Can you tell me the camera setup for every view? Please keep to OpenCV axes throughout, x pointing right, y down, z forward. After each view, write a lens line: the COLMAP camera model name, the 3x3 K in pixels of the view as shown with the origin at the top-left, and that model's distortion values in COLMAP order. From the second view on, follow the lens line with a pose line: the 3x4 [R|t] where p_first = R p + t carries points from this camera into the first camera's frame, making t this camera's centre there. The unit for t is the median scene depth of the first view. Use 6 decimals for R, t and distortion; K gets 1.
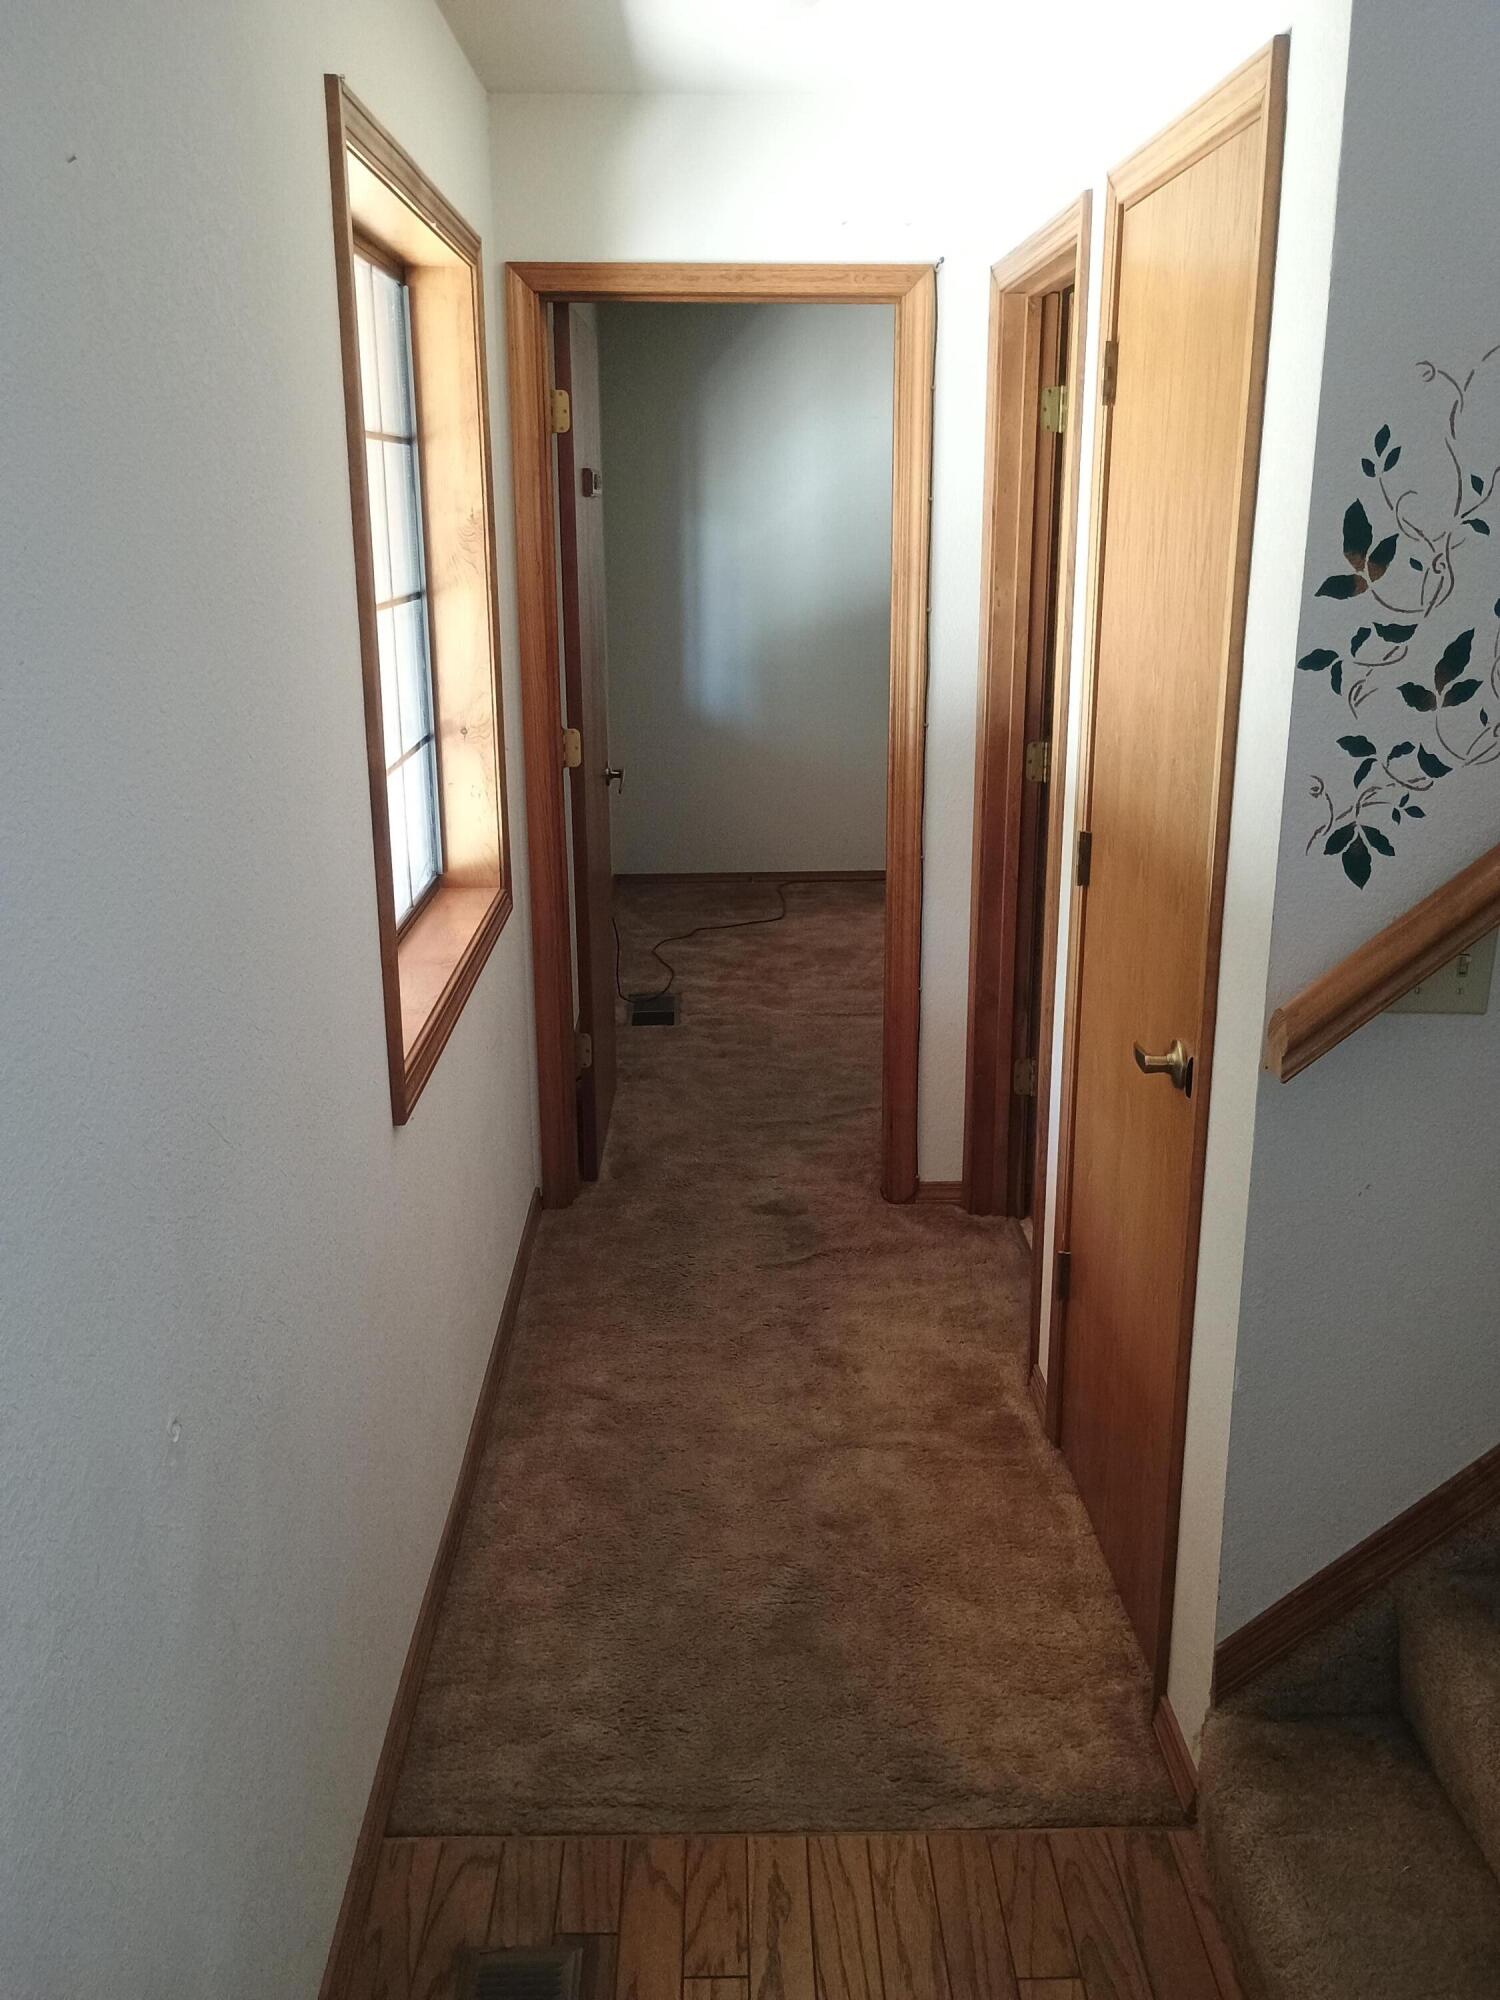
lens RADIAL K [[1713.3, 0, 750.9], [0, 1713.3, 1005.5], [0, 0, 1]] dist [0.016713, 0.012119]
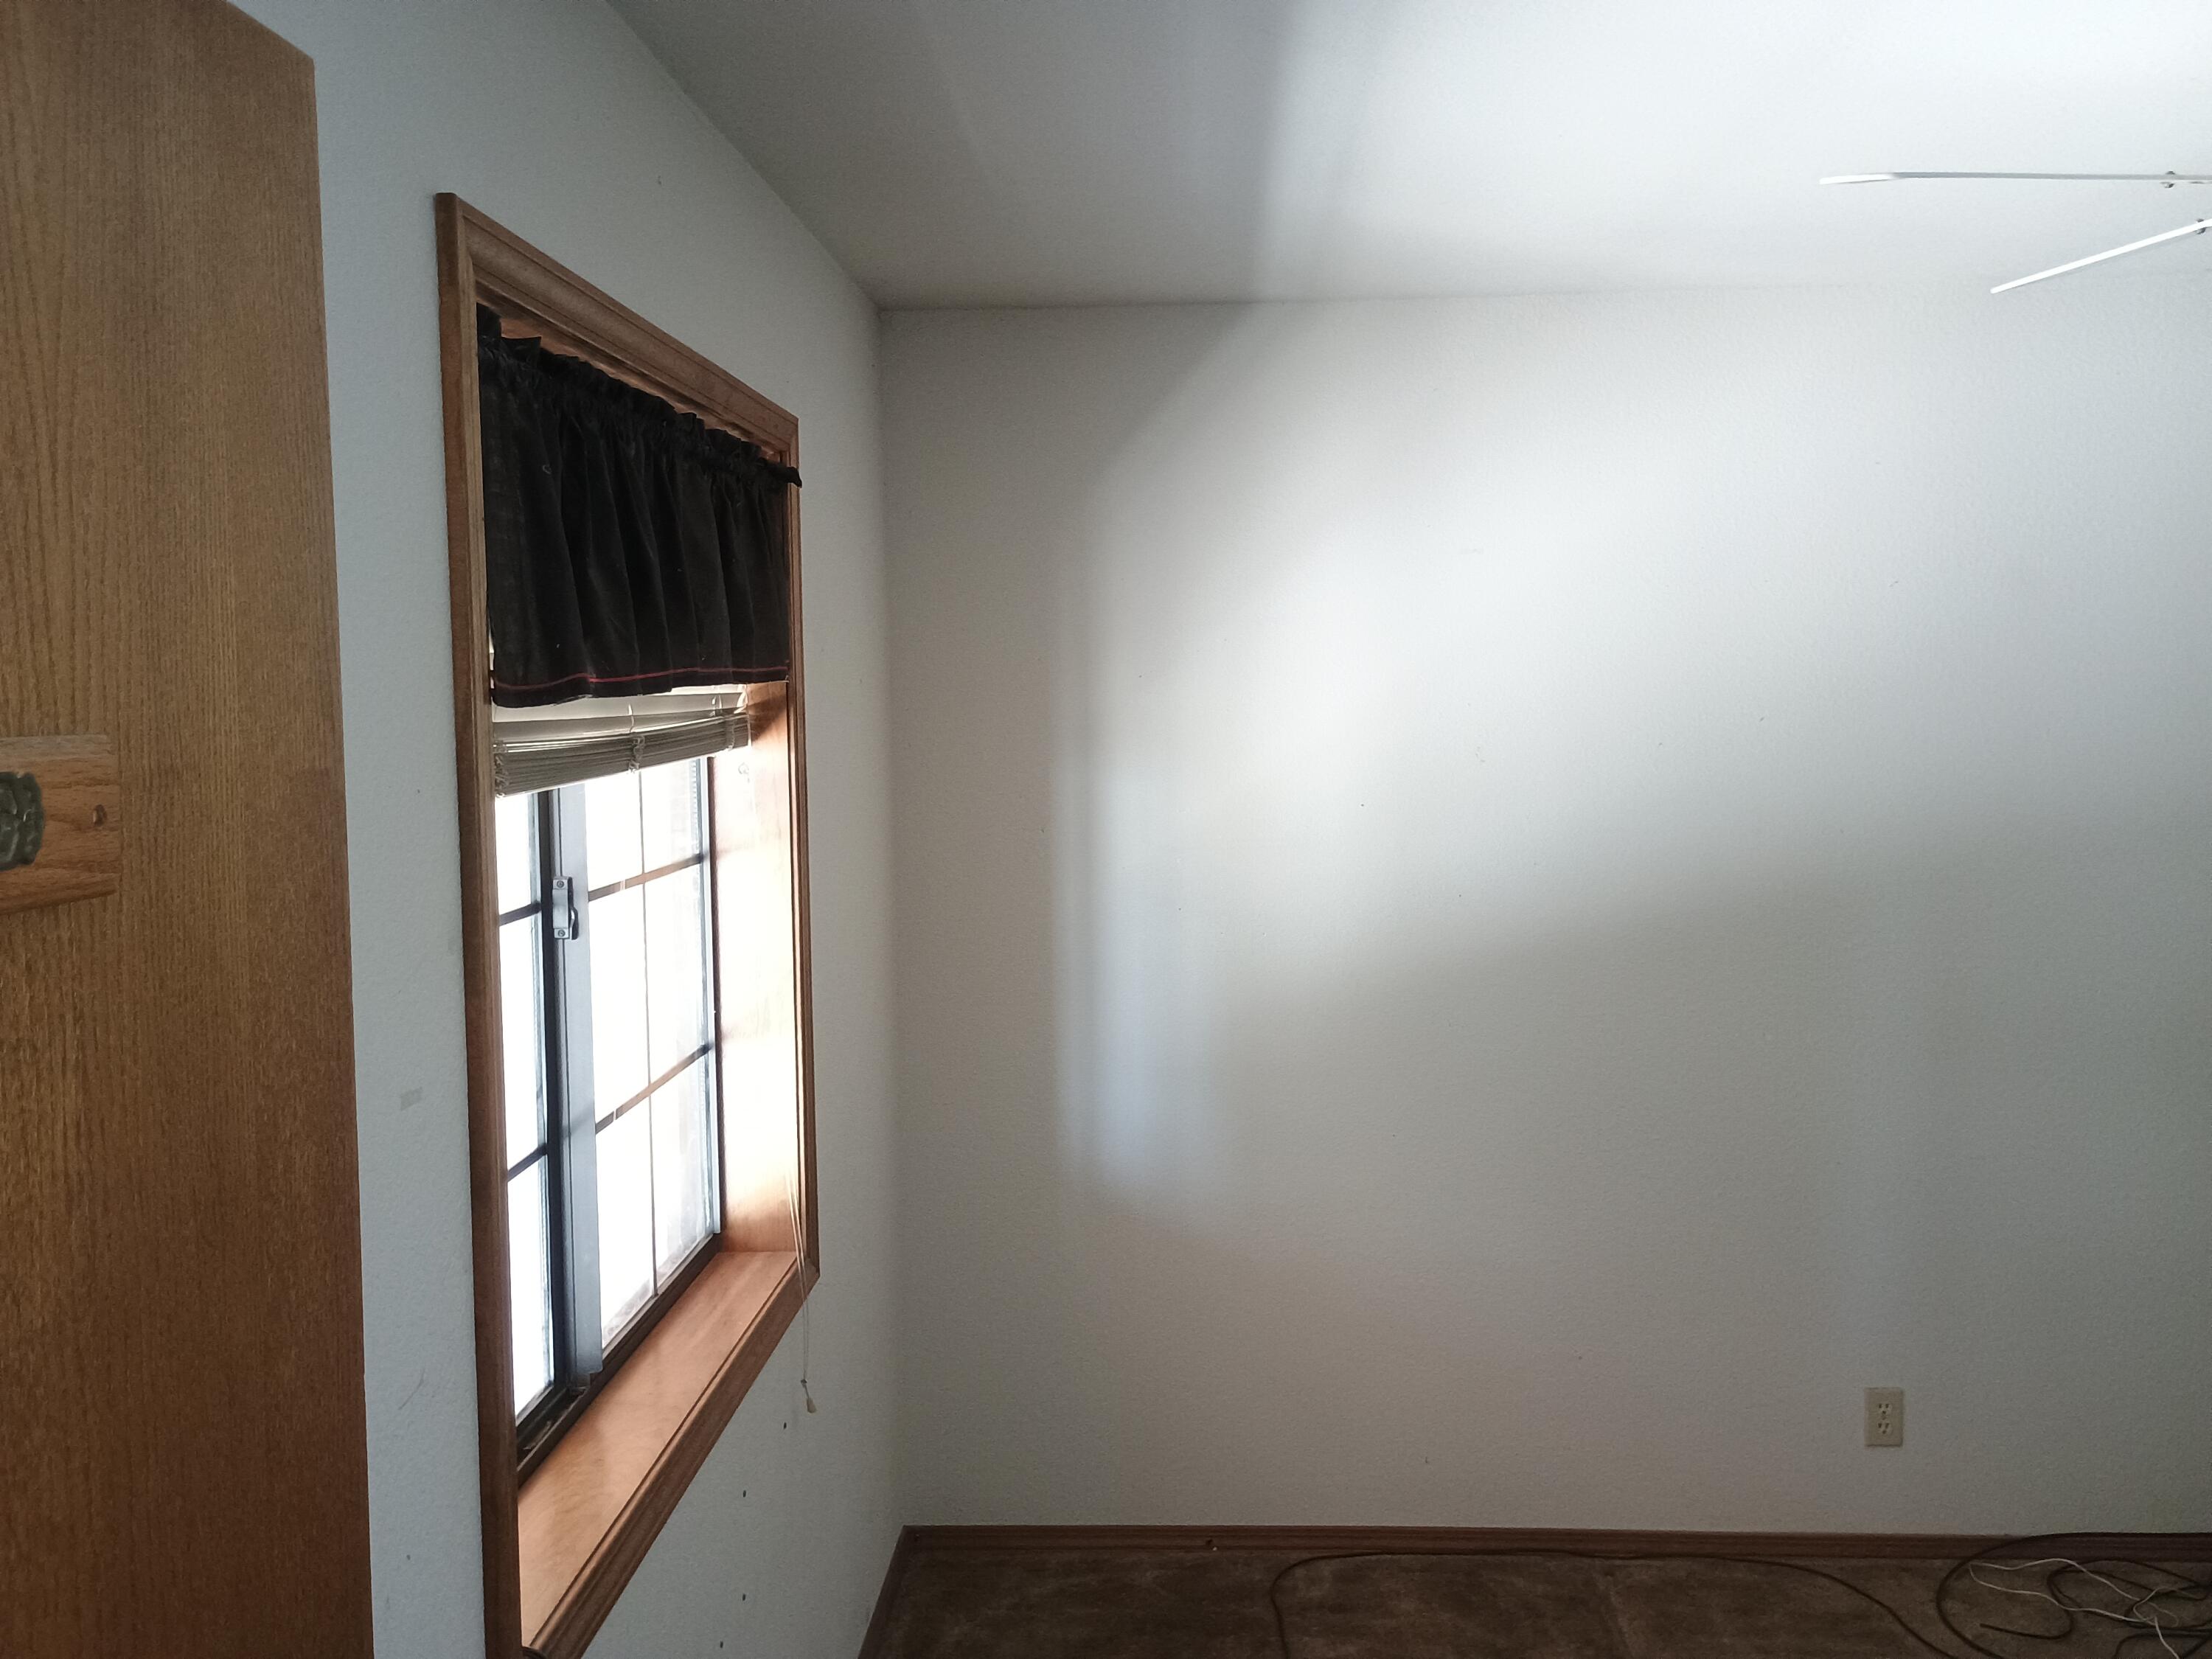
lens RADIAL K [[1894.9, 0, 1108.1], [0, 1894.9, 830.4], [0, 0, 1]] dist [0.016713, 0.012119]
pose [[0.999923, -0.008344, -0.009193, -0.008766], [0.005961, 0.972223, -0.233981, -0.058941], [0.010890, 0.233909, 0.972198, 0.203916]]
